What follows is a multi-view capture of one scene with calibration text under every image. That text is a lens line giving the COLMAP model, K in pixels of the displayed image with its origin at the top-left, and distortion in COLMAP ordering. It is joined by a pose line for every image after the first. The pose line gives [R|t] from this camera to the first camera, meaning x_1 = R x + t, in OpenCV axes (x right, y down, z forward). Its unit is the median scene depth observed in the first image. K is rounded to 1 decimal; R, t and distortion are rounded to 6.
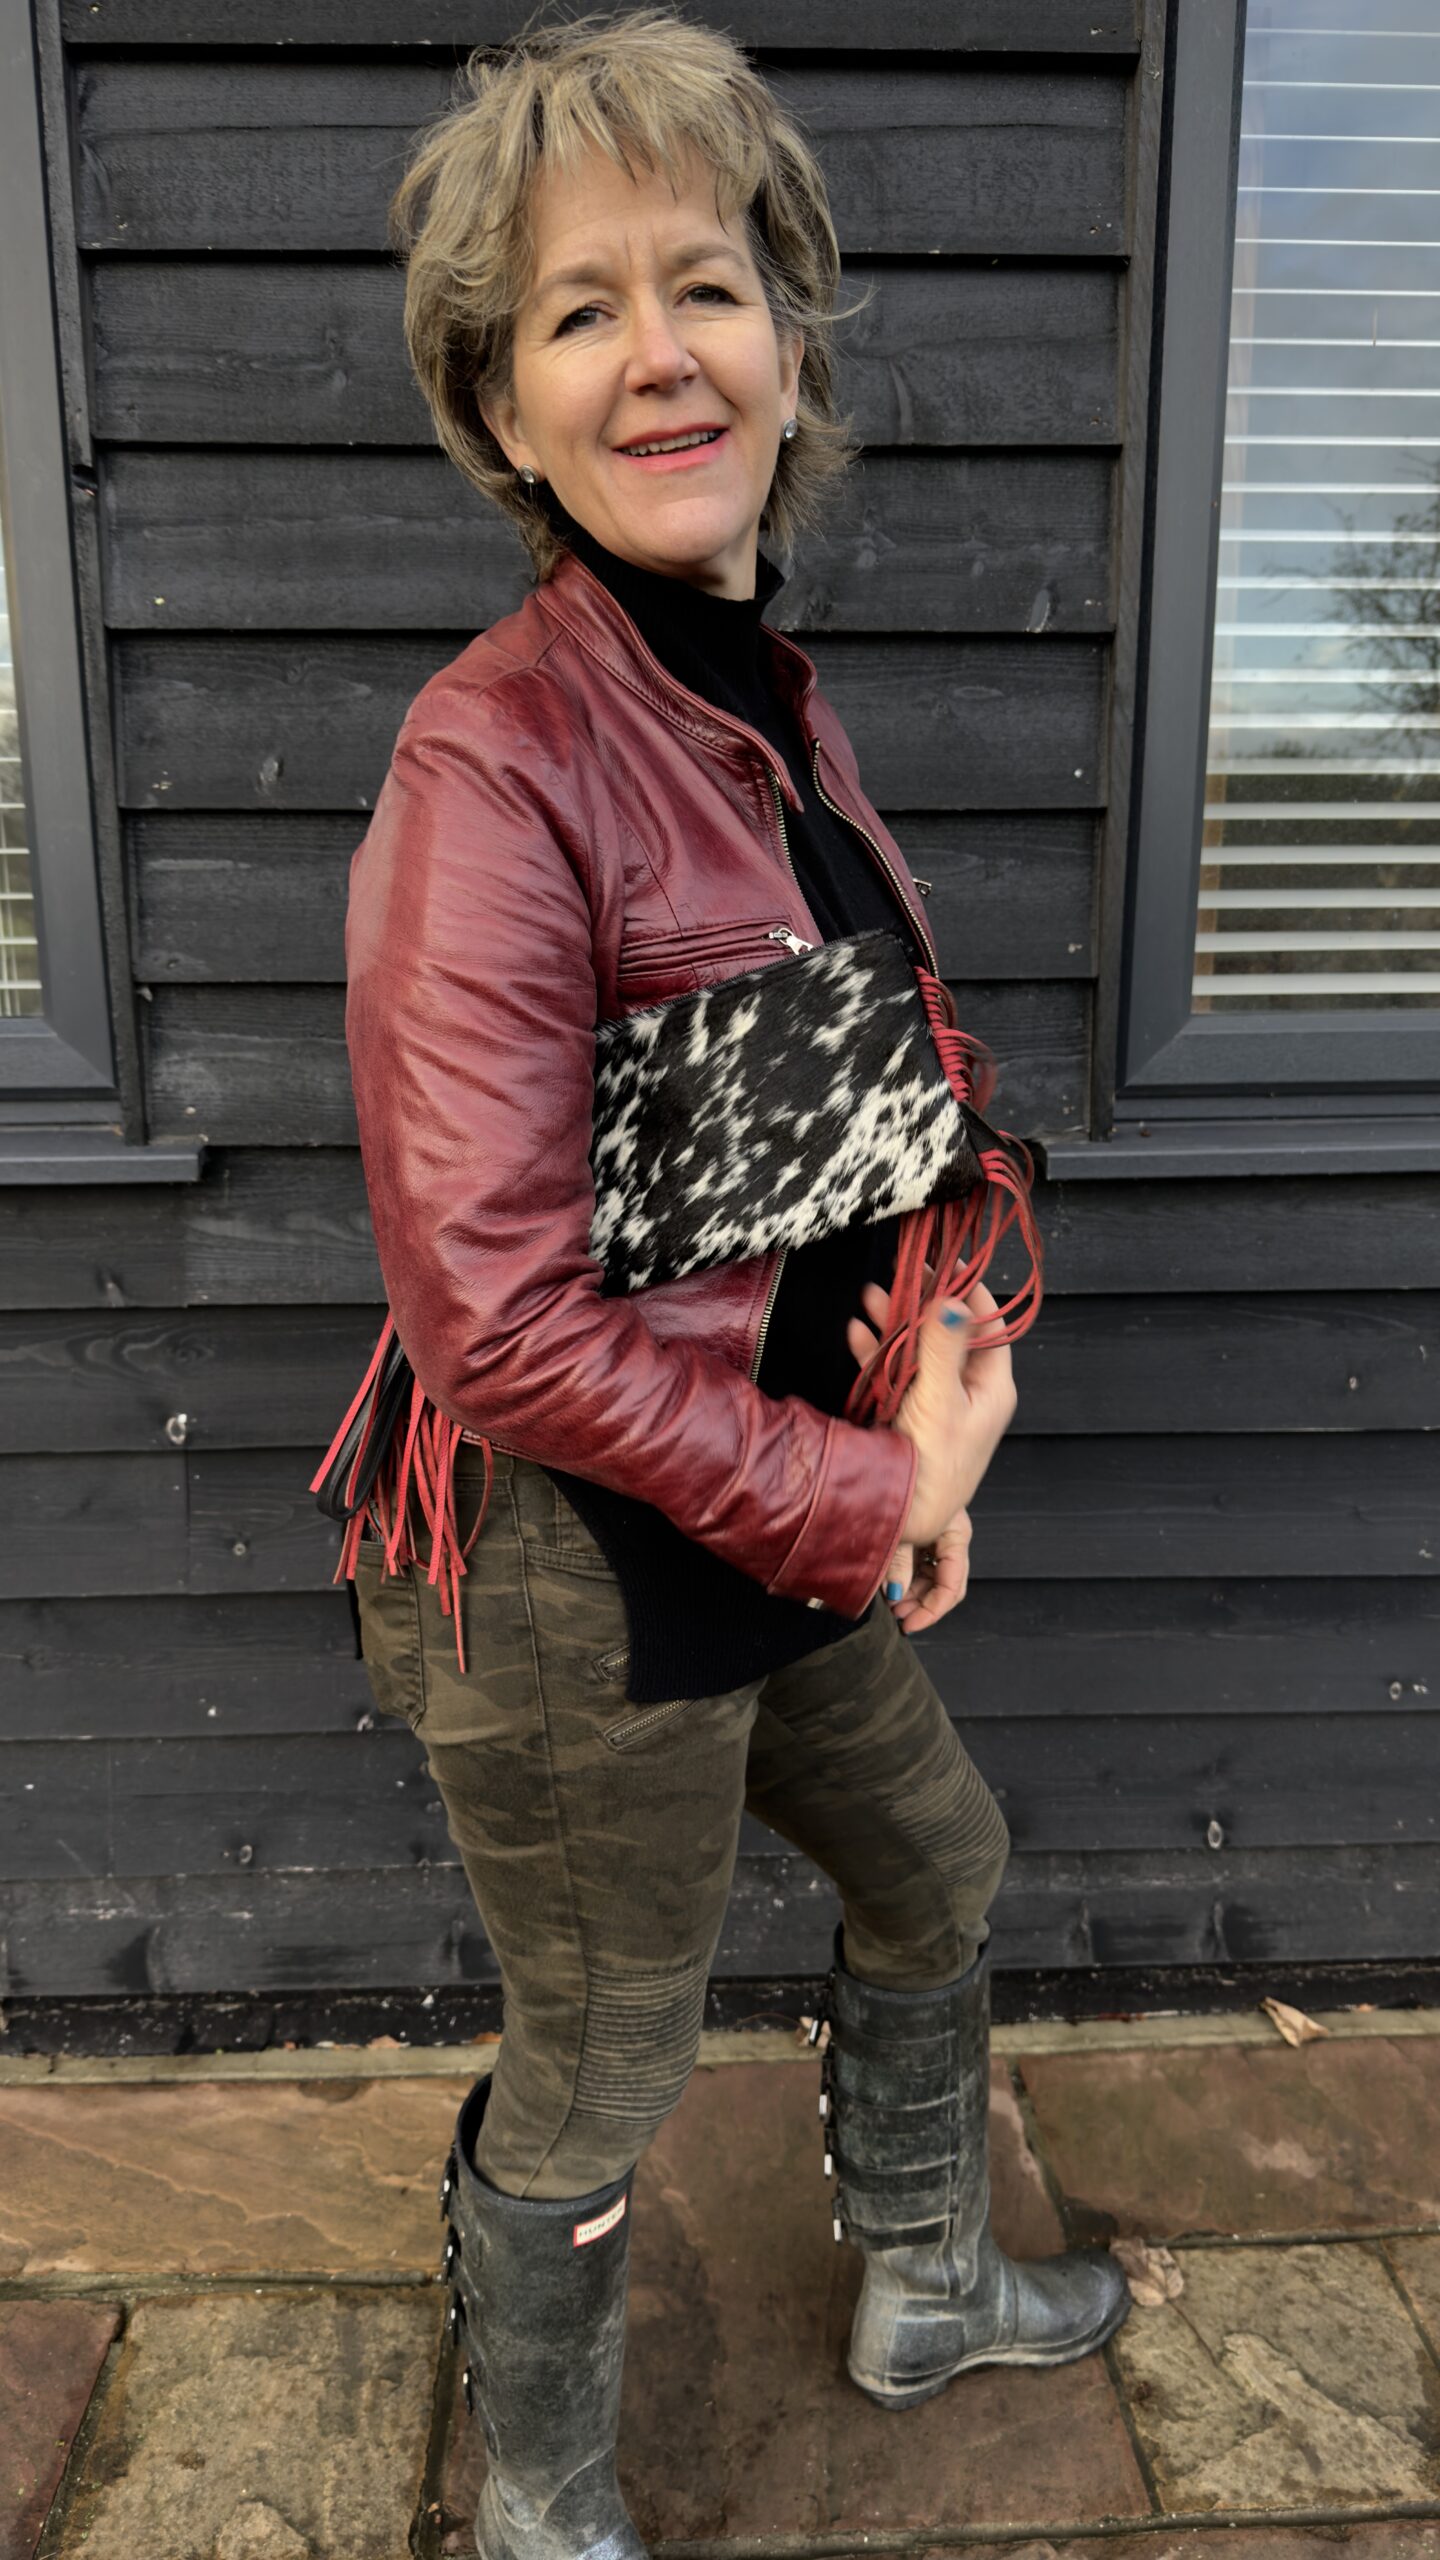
lens RADIAL K [[1895.2, 0, 685.9], [0, 1895.2, 1302.9], [0, 0, 1]] dist [0.036052, -0.048669]
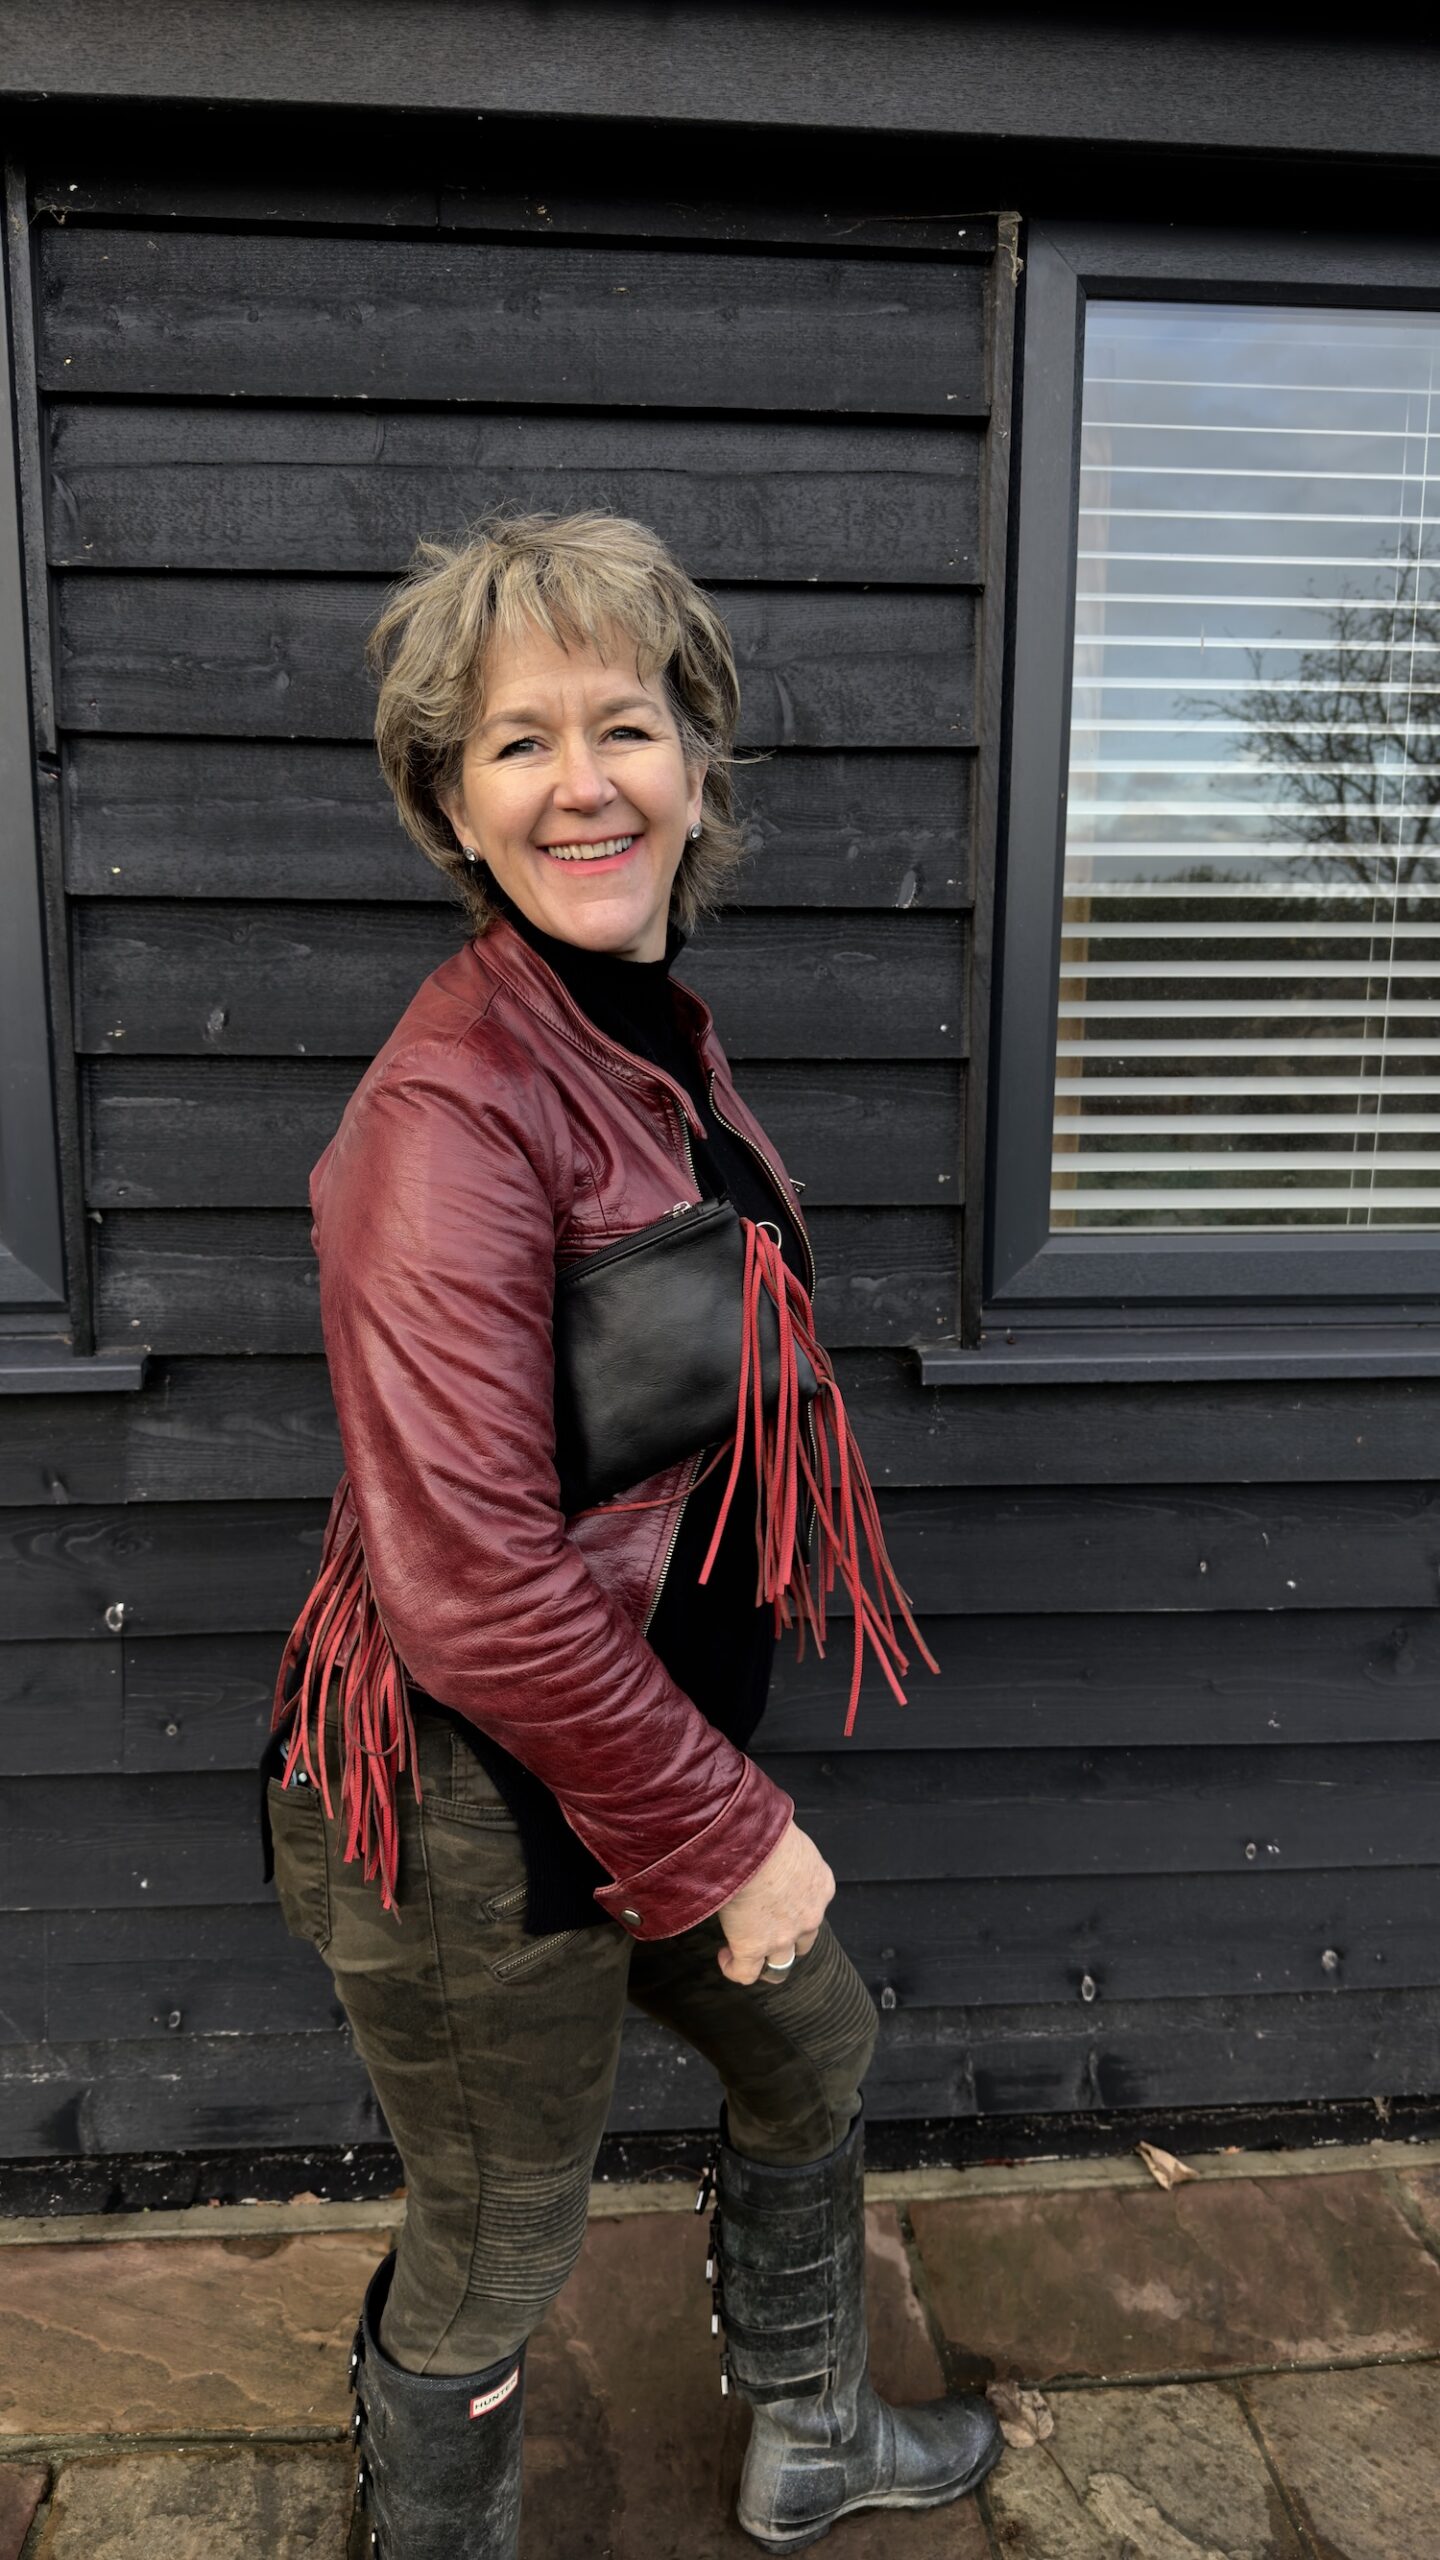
lens RADIAL K [[1895.2, 0, 700.4], [0, 1895.2, 1277.7], [0, 0, 1]] dist [0.036052, -0.048669]
pose [[0.999288, 0.002794, 0.037634, 0.020500], [-0.000607, 0.998316, -0.057999, -0.065009], [-0.037733, 0.057935, 0.997607, -0.095459]]
